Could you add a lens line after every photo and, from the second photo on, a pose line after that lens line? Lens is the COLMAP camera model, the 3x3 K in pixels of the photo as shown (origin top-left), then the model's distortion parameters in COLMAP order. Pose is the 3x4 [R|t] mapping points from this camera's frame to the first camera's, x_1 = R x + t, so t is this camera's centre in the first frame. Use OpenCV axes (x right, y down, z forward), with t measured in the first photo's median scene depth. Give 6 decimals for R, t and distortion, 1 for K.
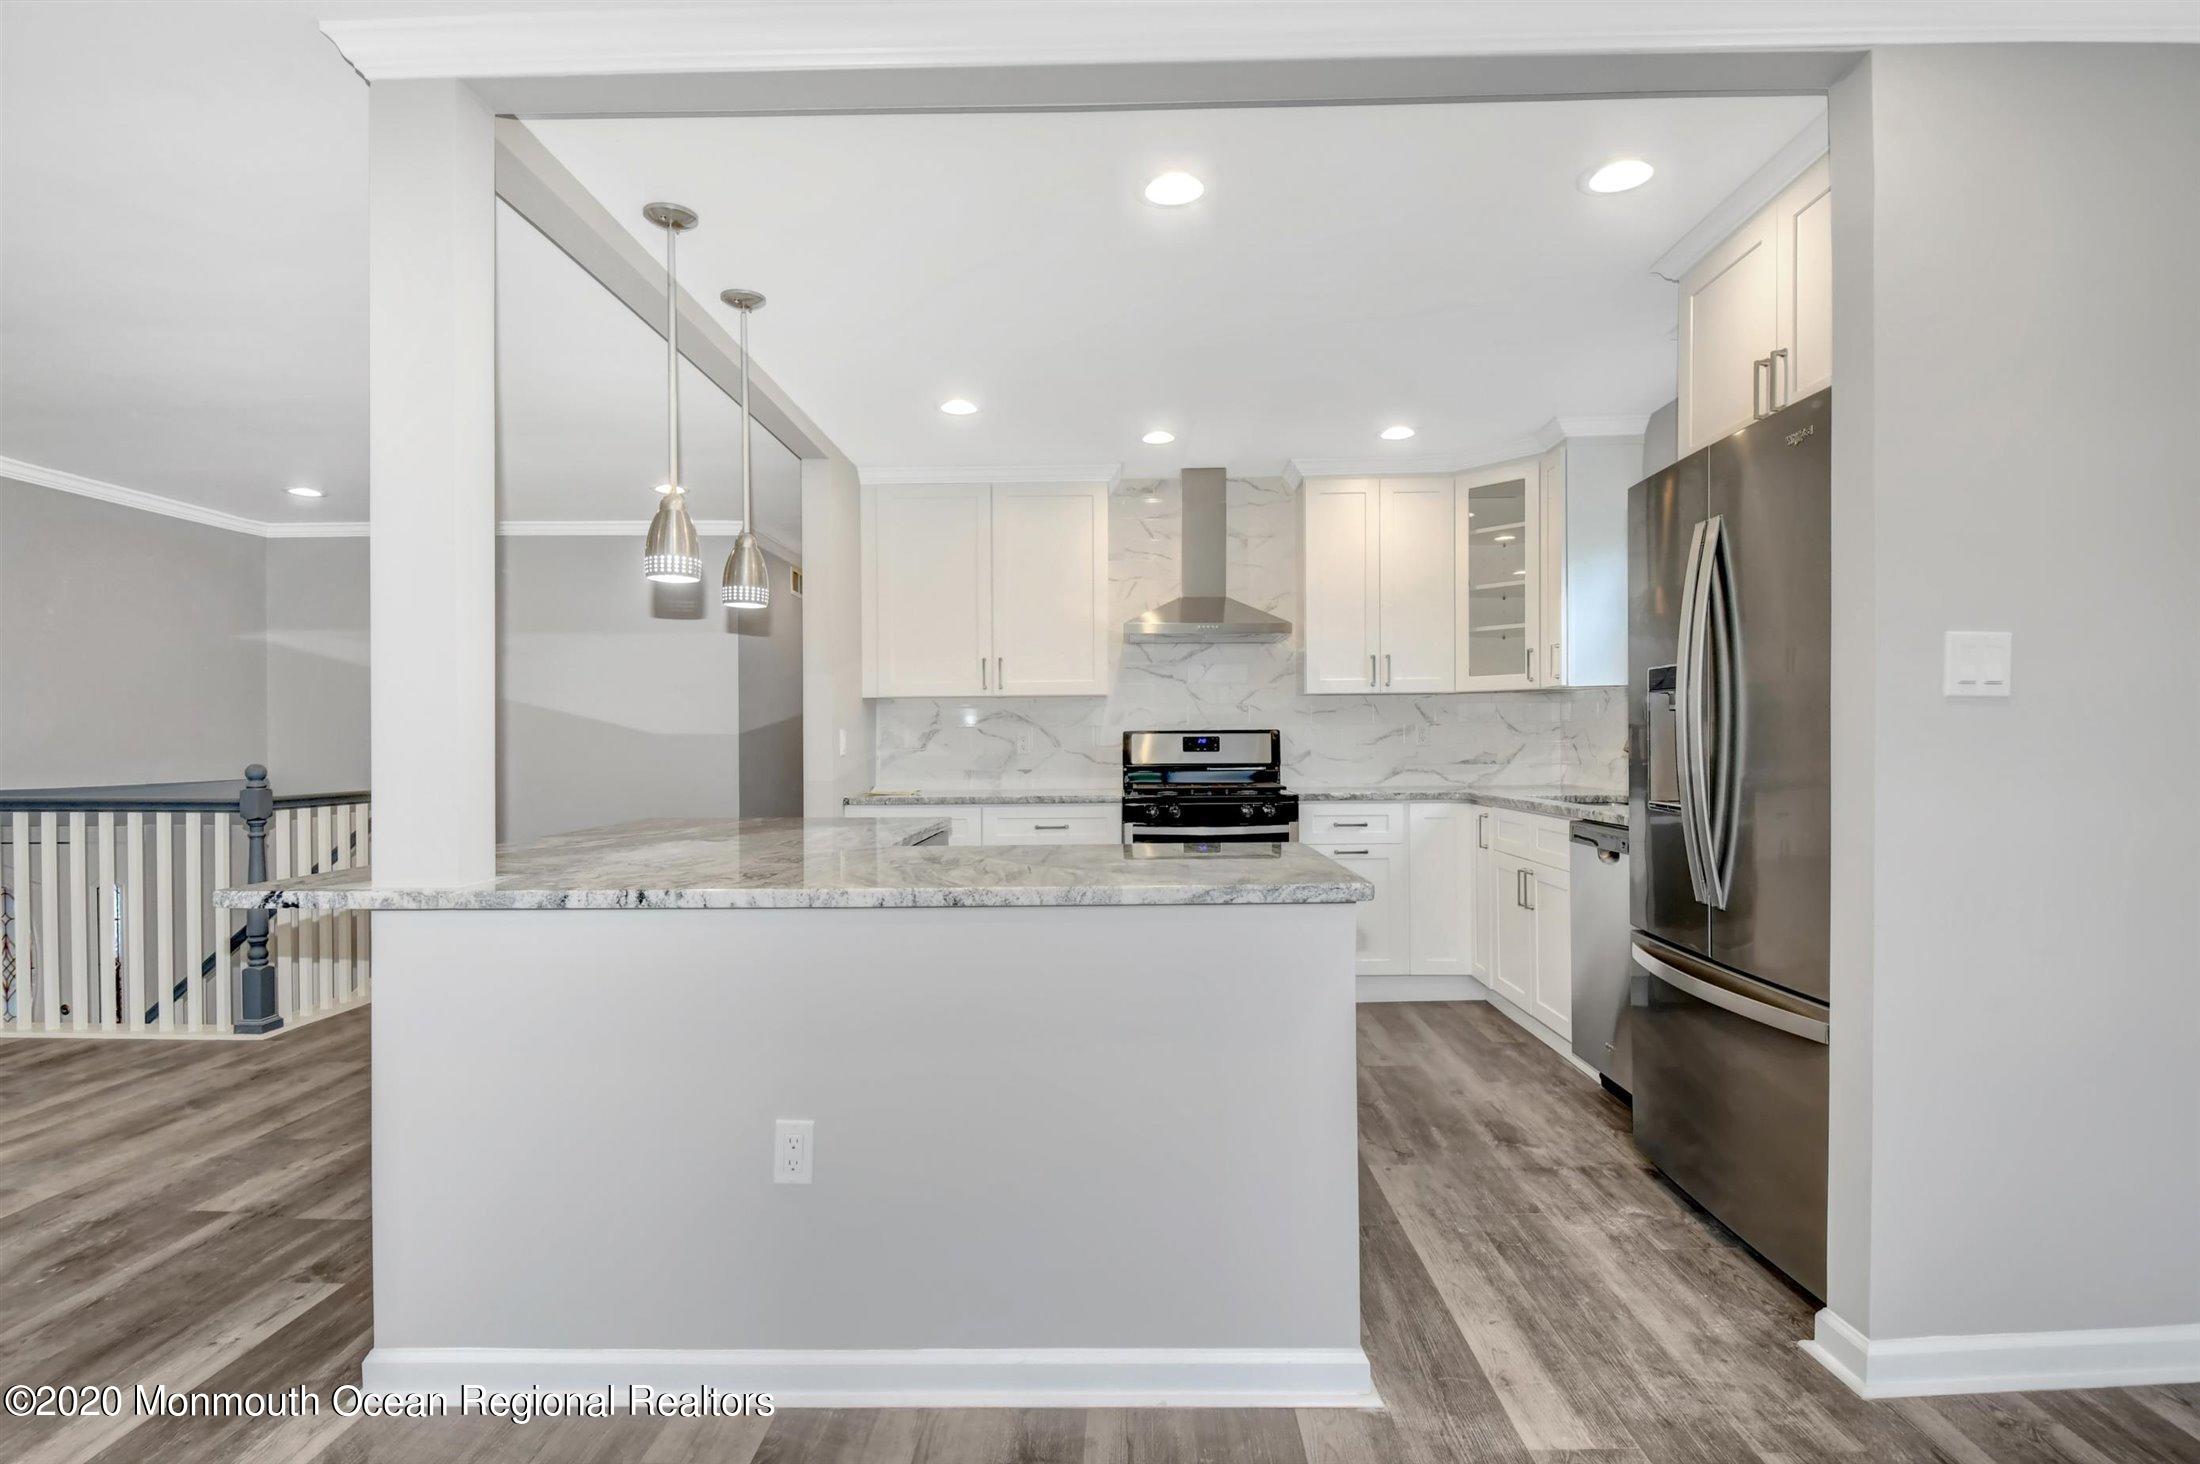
lens RADIAL K [[1105.7, 0, 1105.0], [0, 1105.7, 740.1], [0, 0, 1]] dist [0.003589, -0.015777]
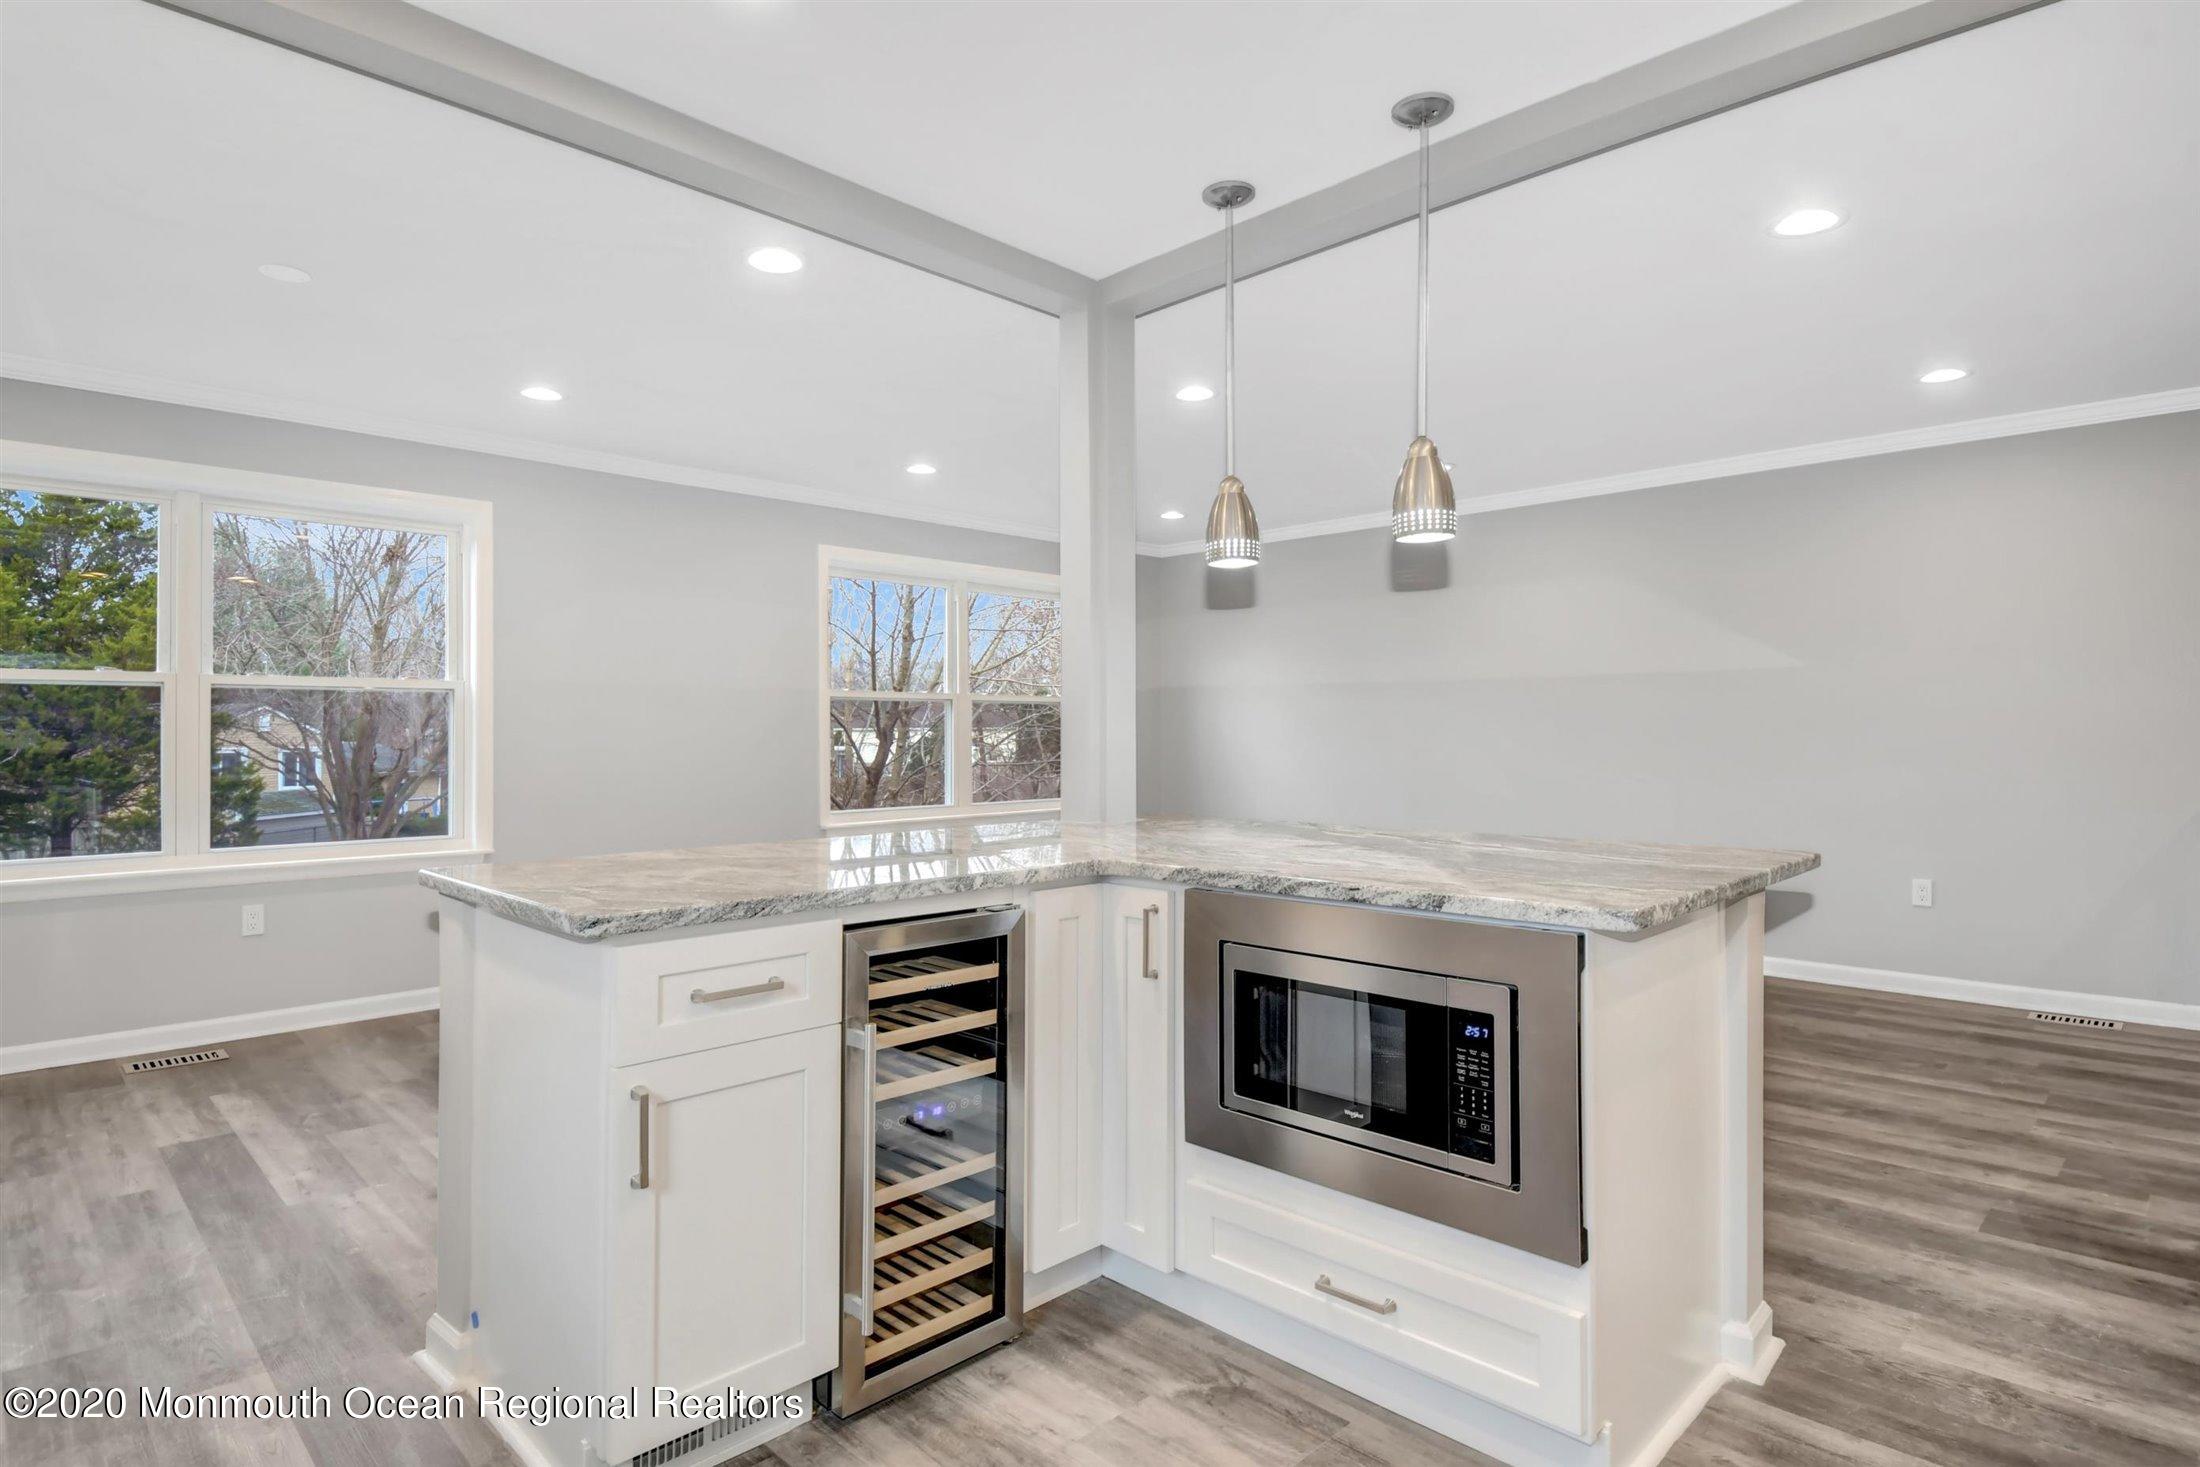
lens RADIAL K [[1160.5, 0, 1110.1], [0, 1160.5, 717.4], [0, 0, 1]] dist [0.002981, -0.001580]
pose [[-0.688020, 0.001485, -0.725690, 0.246942], [0.010938, 0.999906, -0.008324, -0.001028], [0.725609, -0.013665, -0.687972, 0.922644]]
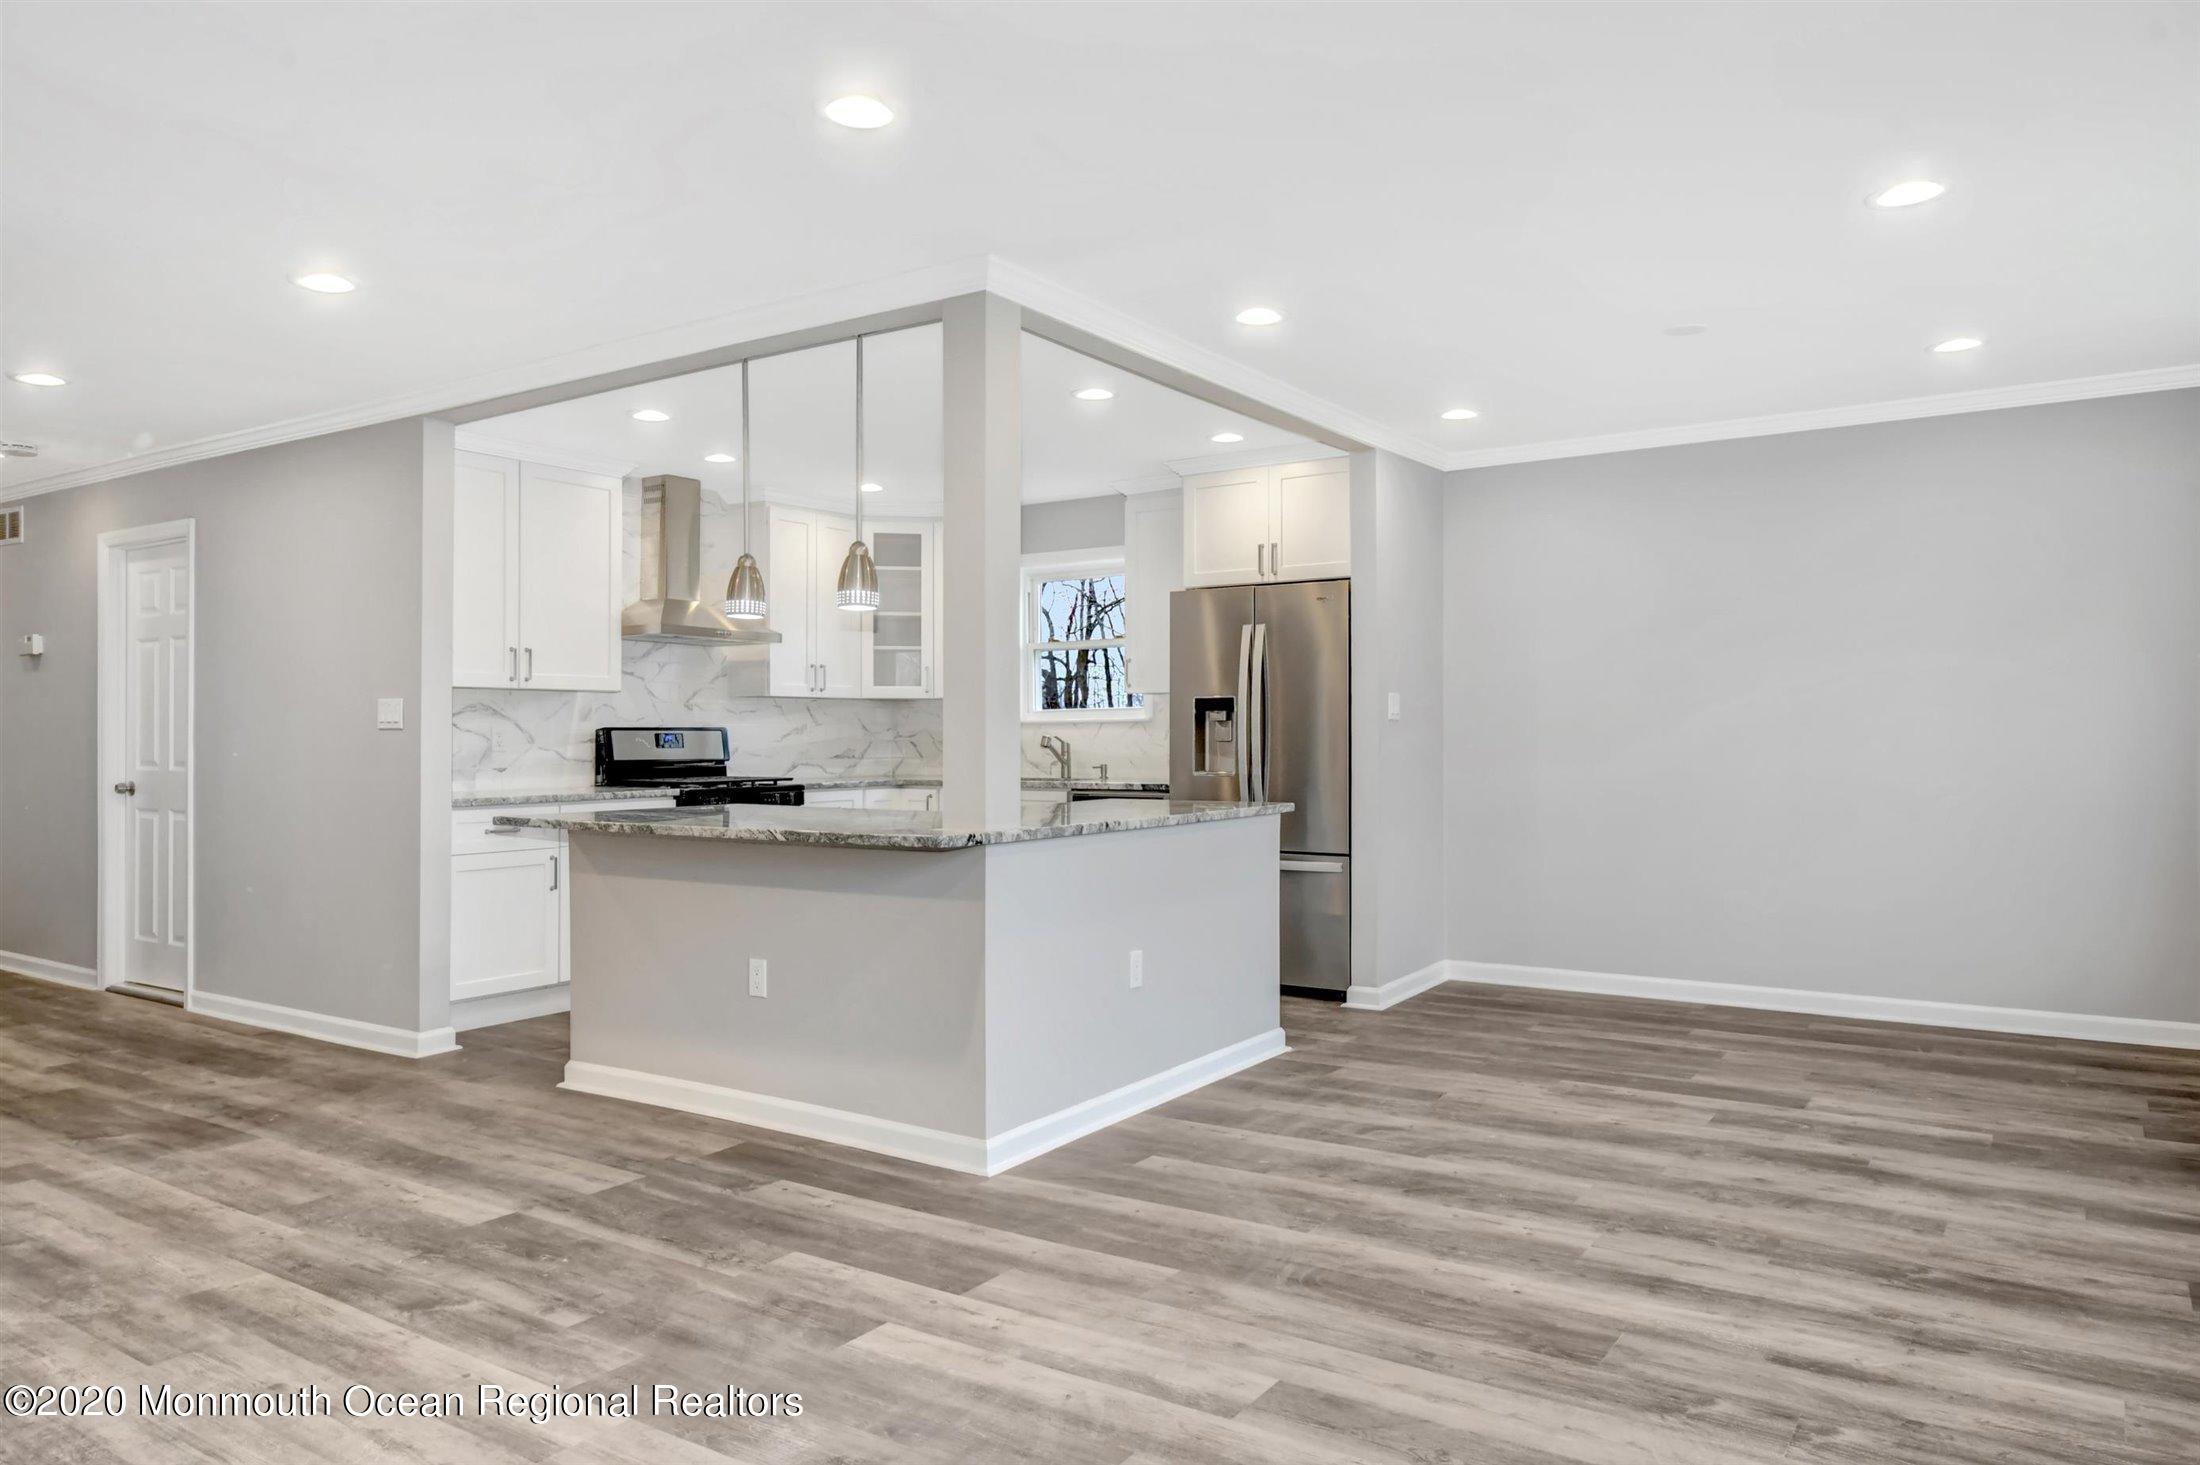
lens RADIAL K [[1447.7, 0, 1117.9], [0, 1447.7, 706.8], [0, 0, 1]] dist [0.000843, -0.006873]
pose [[0.531799, 0.023005, 0.846558, -0.935883], [-0.002390, 0.999668, -0.025664, 0.006181], [-0.846868, 0.011624, 0.531677, -0.085262]]
